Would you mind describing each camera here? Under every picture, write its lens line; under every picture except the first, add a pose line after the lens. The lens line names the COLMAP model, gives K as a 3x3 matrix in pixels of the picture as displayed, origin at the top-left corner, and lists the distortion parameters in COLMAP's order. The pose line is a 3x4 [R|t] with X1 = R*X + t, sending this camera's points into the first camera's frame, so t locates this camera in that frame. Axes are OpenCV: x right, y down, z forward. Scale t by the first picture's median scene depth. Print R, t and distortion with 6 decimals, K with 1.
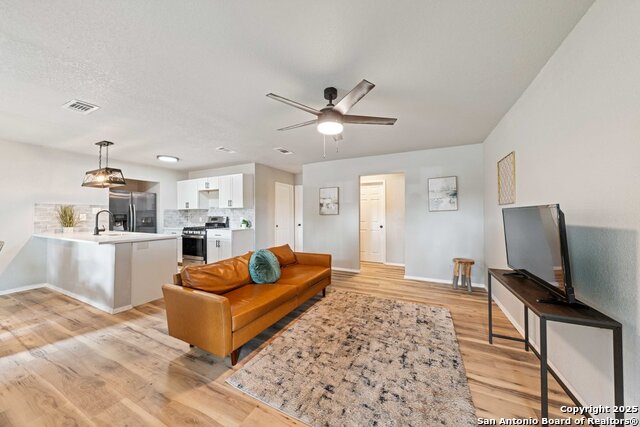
lens RADIAL K [[216.9, 0, 320.0], [0, 216.9, 213.5], [0, 0, 1]] dist [-0.001654, -0.000185]
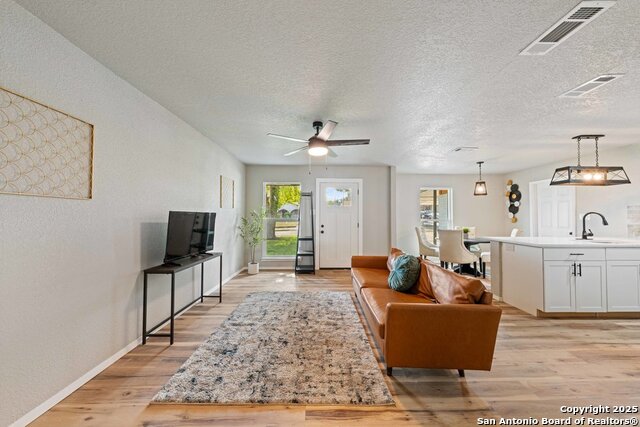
lens RADIAL K [[216.9, 0, 320.0], [0, 216.9, 213.5], [0, 0, 1]] dist [-0.001654, -0.000185]
pose [[-0.894624, -0.008161, -0.446746, 0.279601], [-0.000834, 0.999862, -0.016594, 0.004219], [0.446819, -0.014473, -0.894507, 0.976432]]
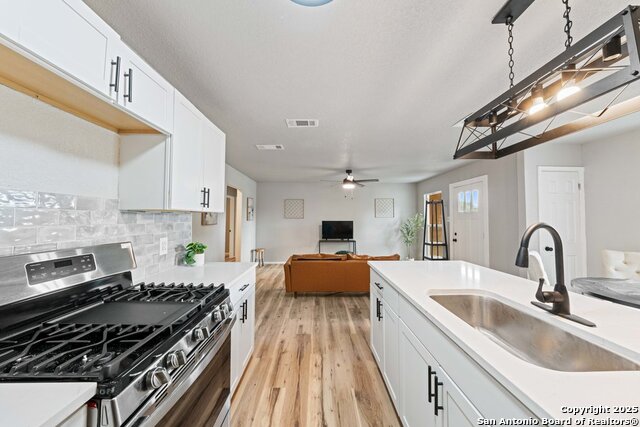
lens RADIAL K [[216.9, 0, 320.0], [0, 216.9, 213.5], [0, 0, 1]] dist [-0.001654, -0.000185]
pose [[-0.455075, 0.024981, 0.890103, -0.833338], [-0.004106, 0.999537, -0.030151, -0.013583], [-0.890444, -0.017375, -0.454762, 1.036135]]
